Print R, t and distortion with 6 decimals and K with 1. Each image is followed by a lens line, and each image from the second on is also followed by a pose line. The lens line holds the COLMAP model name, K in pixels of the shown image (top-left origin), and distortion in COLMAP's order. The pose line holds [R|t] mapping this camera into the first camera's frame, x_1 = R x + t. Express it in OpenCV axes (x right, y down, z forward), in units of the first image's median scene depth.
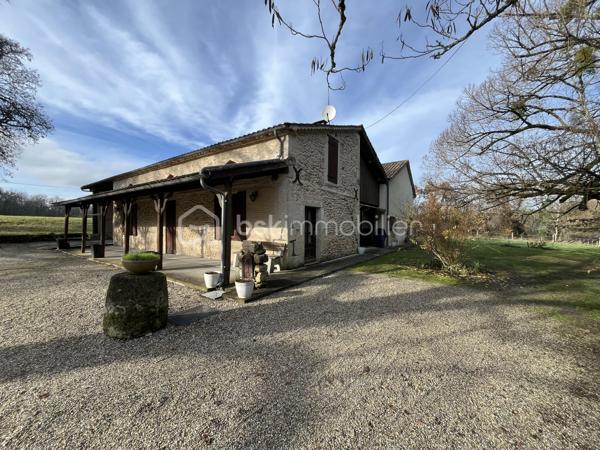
lens RADIAL K [[258.8, 0, 300.0], [0, 258.8, 225.0], [0, 0, 1]] dist [0.000187, 0.000016]
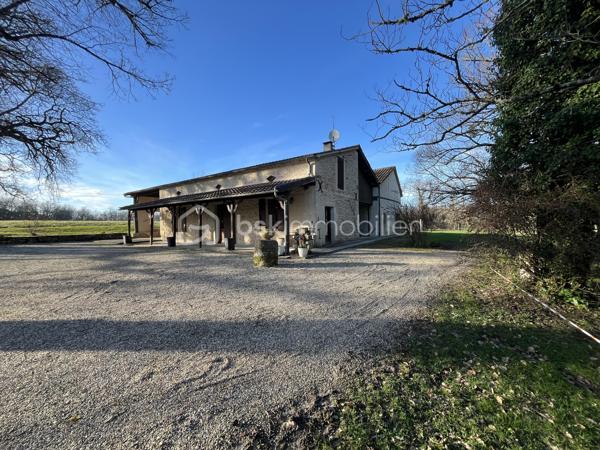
lens RADIAL K [[258.8, 0, 300.0], [0, 258.8, 225.0], [0, 0, 1]] dist [0.000187, 0.000016]
pose [[0.999137, -0.026185, 0.032232, -0.123340], [0.026065, 0.999652, 0.004151, 0.016746], [-0.032329, -0.003307, 0.999472, -0.340528]]
